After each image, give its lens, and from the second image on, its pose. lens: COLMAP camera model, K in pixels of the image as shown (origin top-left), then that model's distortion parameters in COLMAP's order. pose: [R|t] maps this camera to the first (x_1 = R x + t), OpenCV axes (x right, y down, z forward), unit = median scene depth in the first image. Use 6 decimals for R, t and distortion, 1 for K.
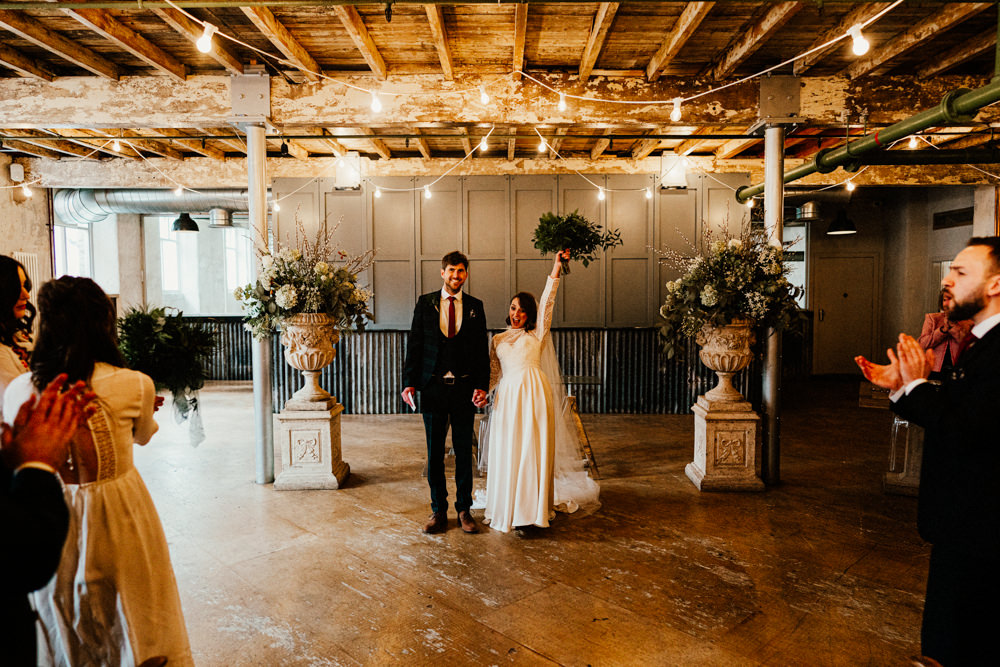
lens RADIAL K [[686.5, 0, 493.1], [0, 686.5, 326.2], [0, 0, 1]] dist [0.000945, 0.007601]
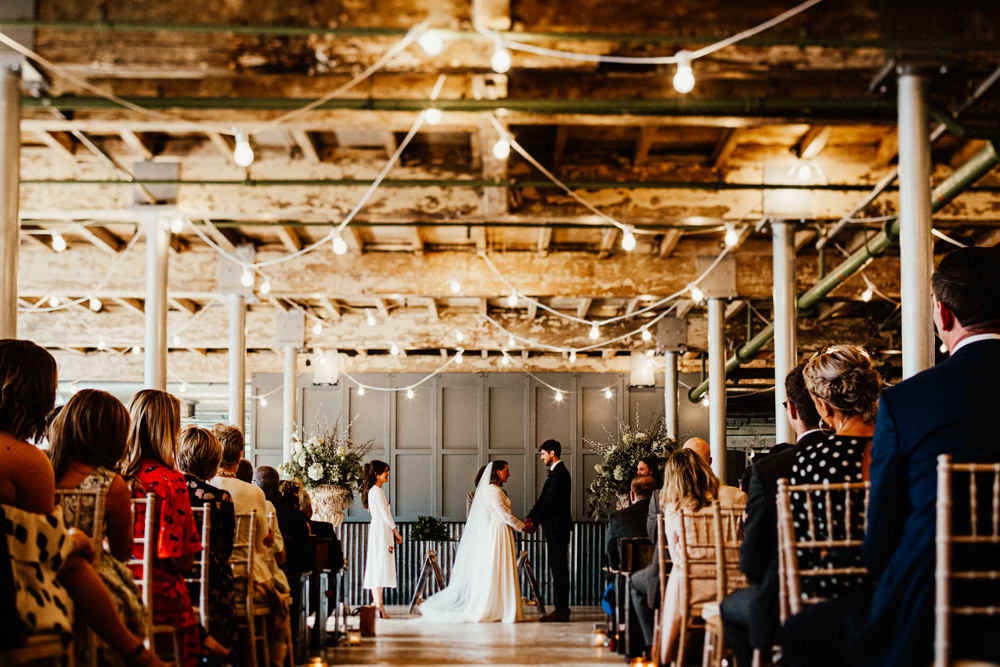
lens RADIAL K [[1296.1, 0, 499.7], [0, 1296.1, 332.8], [0, 0, 1]] dist [-0.136450, 0.000000]
pose [[0.999778, 0.009334, 0.018878, 0.018342], [-0.005180, 0.977859, -0.209199, 0.216338], [-0.020413, 0.209055, 0.977691, -1.542378]]
